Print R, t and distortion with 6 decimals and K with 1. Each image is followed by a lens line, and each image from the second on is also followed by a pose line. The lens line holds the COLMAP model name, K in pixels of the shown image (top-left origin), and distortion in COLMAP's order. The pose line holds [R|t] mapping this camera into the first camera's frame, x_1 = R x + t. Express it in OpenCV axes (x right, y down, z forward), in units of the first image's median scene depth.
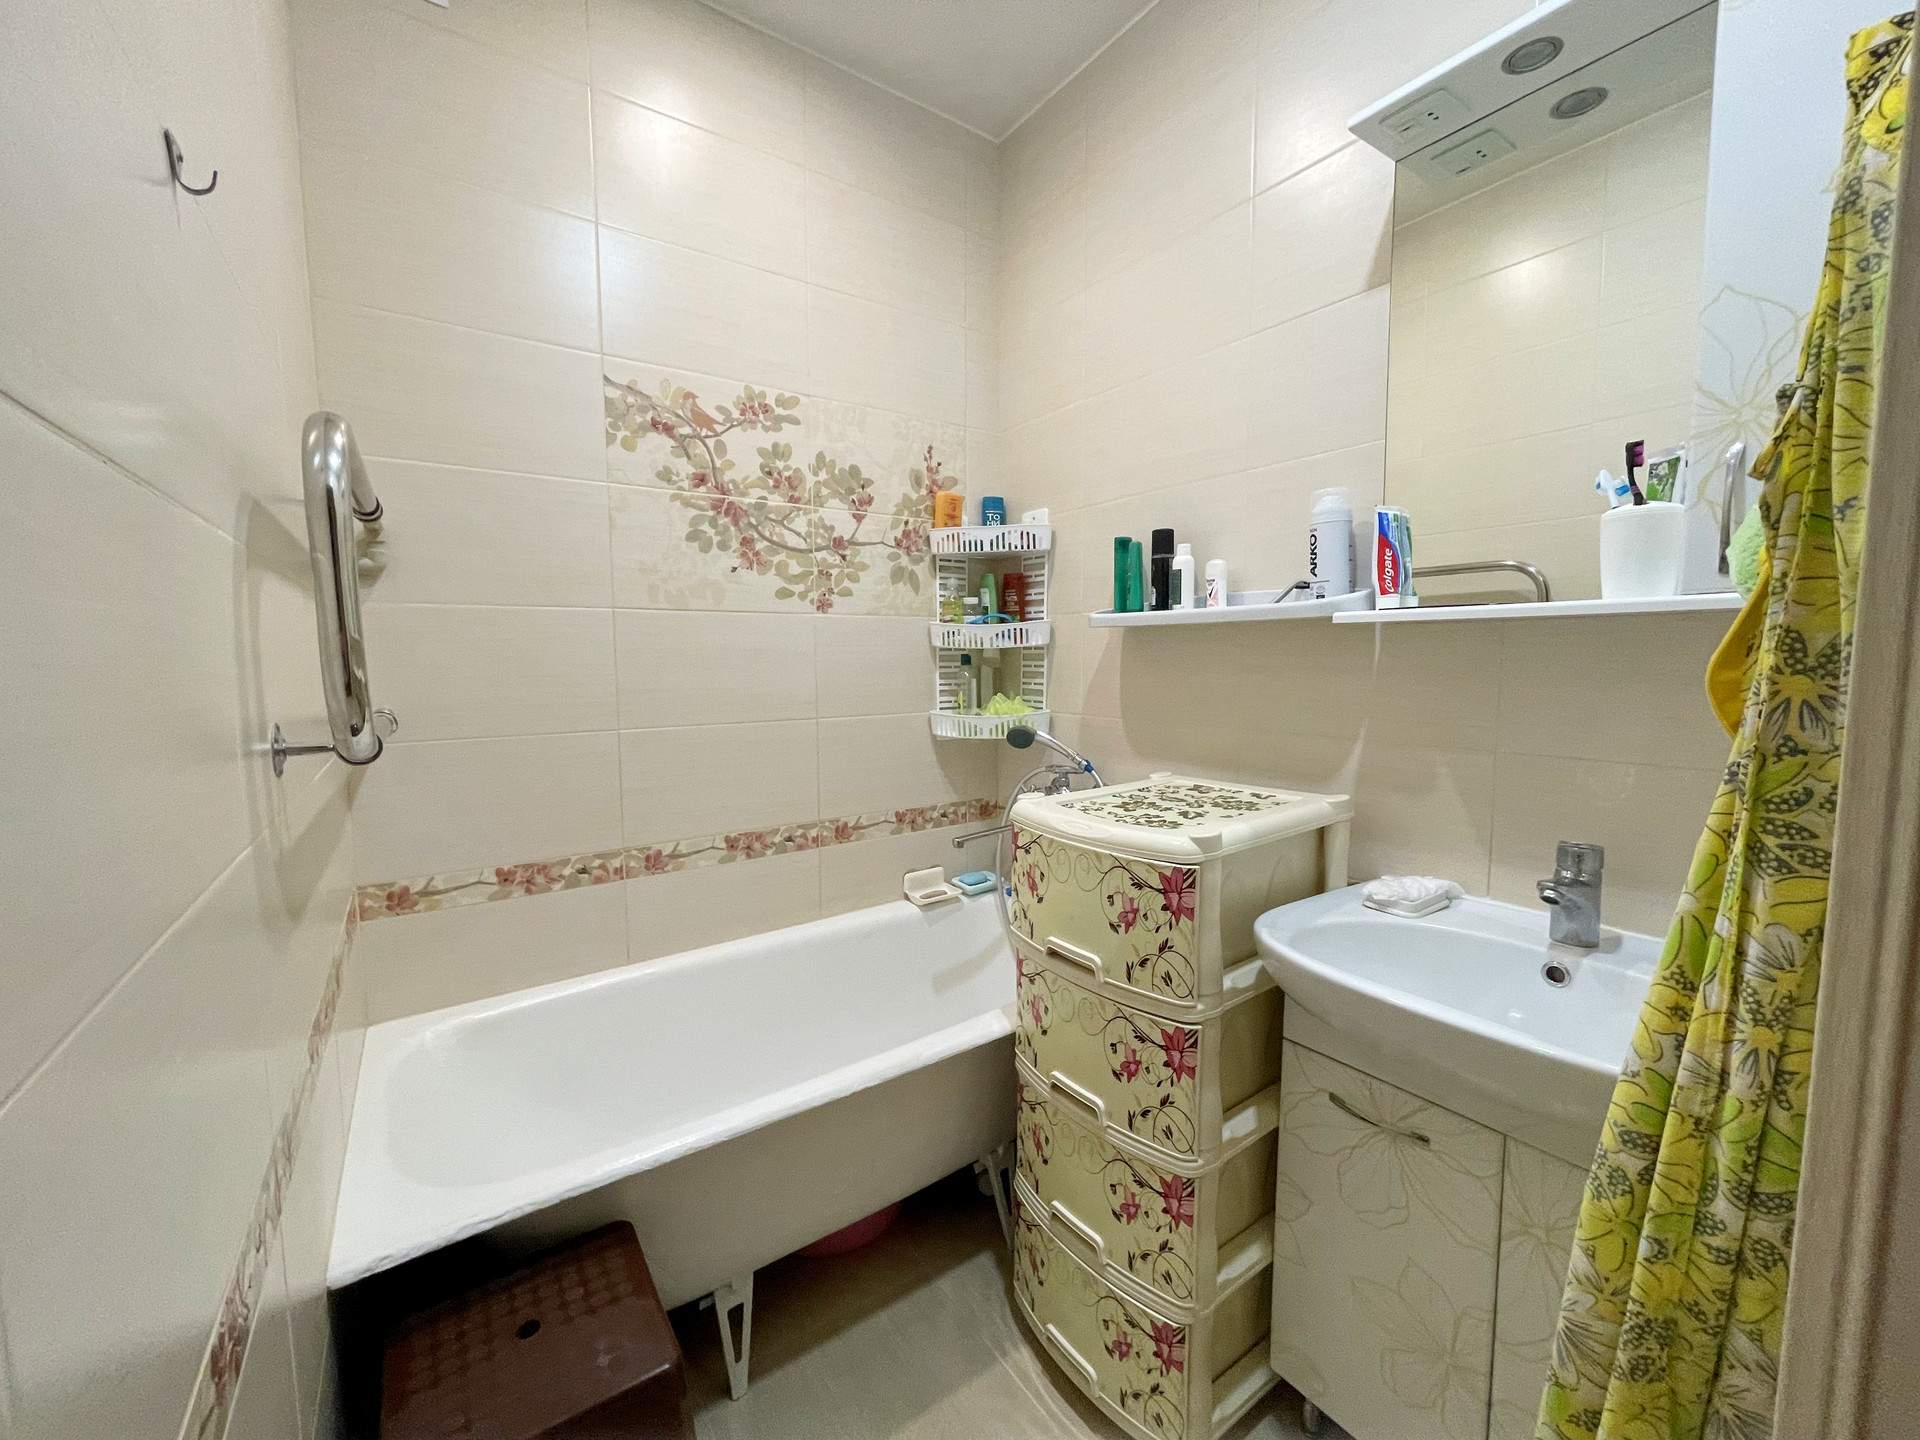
lens RADIAL K [[773.9, 0, 961.0], [0, 773.9, 721.6], [0, 0, 1]] dist [-0.002592, 0.001990]
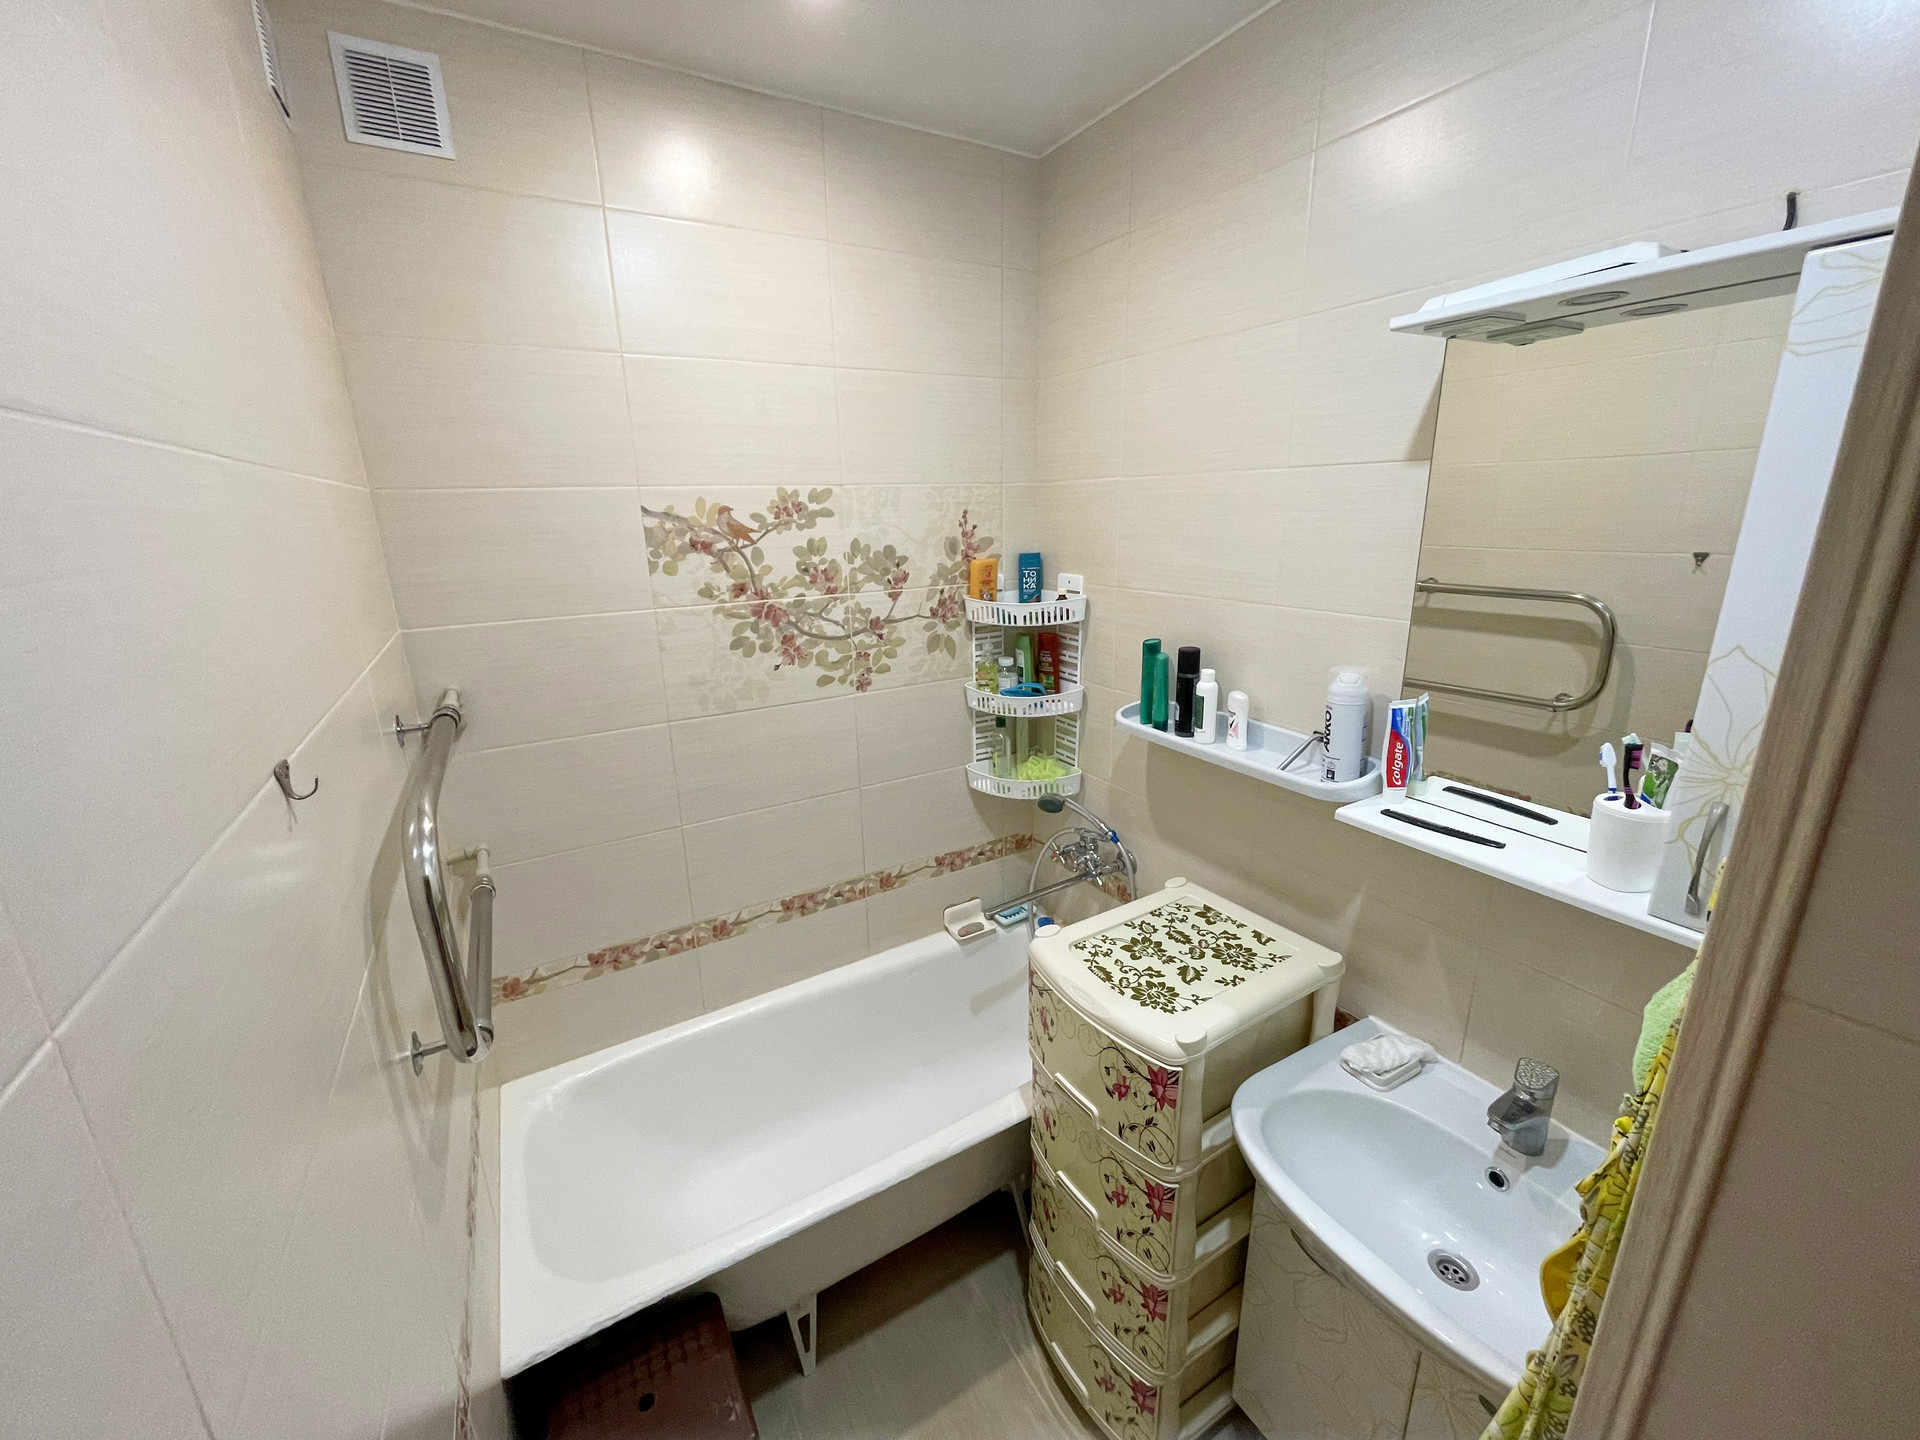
lens RADIAL K [[773.9, 0, 962.8], [0, 773.9, 719.1], [0, 0, 1]] dist [-0.002592, 0.001990]
pose [[0.996820, 0.009023, -0.079167, 0.048989], [0.005972, 0.982314, 0.187146, -0.361831], [0.079456, -0.187024, 0.979137, -0.028522]]
